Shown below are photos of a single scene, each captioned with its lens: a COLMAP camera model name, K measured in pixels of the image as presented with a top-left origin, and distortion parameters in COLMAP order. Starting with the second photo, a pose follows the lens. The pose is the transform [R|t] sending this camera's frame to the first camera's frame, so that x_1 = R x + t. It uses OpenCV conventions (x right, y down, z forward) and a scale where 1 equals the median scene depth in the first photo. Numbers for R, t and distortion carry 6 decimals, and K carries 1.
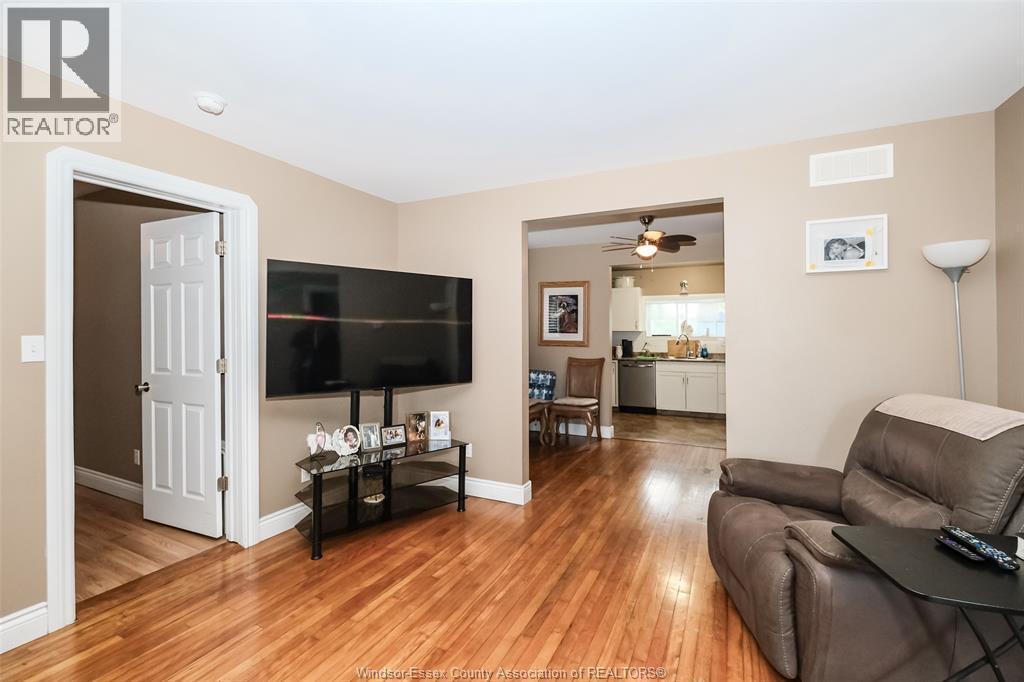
lens RADIAL K [[449.4, 0, 492.3], [0, 449.4, 329.9], [0, 0, 1]] dist [-0.006846, -0.000065]
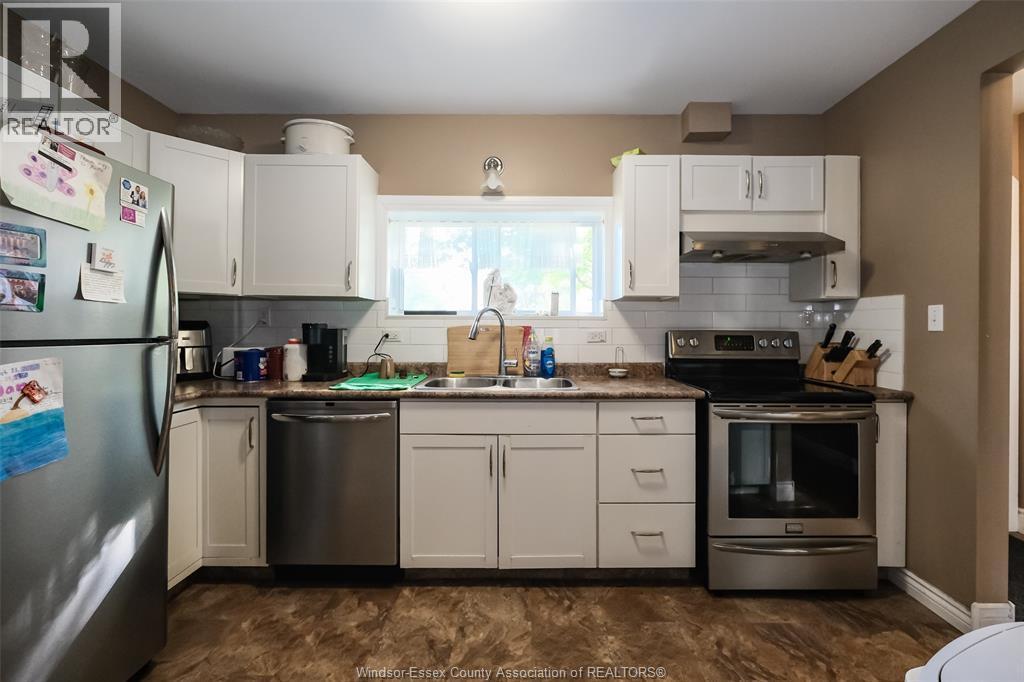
lens RADIAL K [[449.4, 0, 524.2], [0, 449.4, 322.1], [0, 0, 1]] dist [-0.006846, -0.000065]
pose [[0.883637, 0.010729, 0.468050, 0.467639], [-0.011067, 0.999937, -0.002028, 0.032842], [-0.468042, -0.003388, 0.883700, 1.111214]]
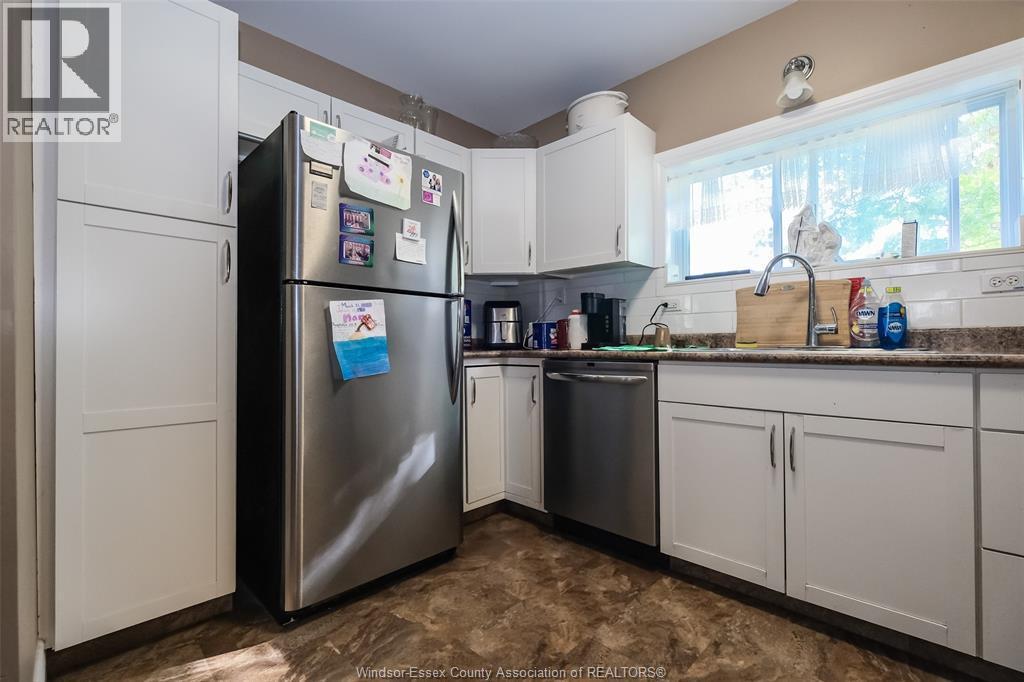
lens RADIAL K [[449.4, 0, 510.5], [0, 449.4, 339.1], [0, 0, 1]] dist [-0.006846, -0.000065]
pose [[0.958012, -0.003178, -0.286709, 0.555527], [0.004202, 0.999987, 0.002956, 0.087483], [0.286696, -0.004037, 0.958013, 1.146045]]
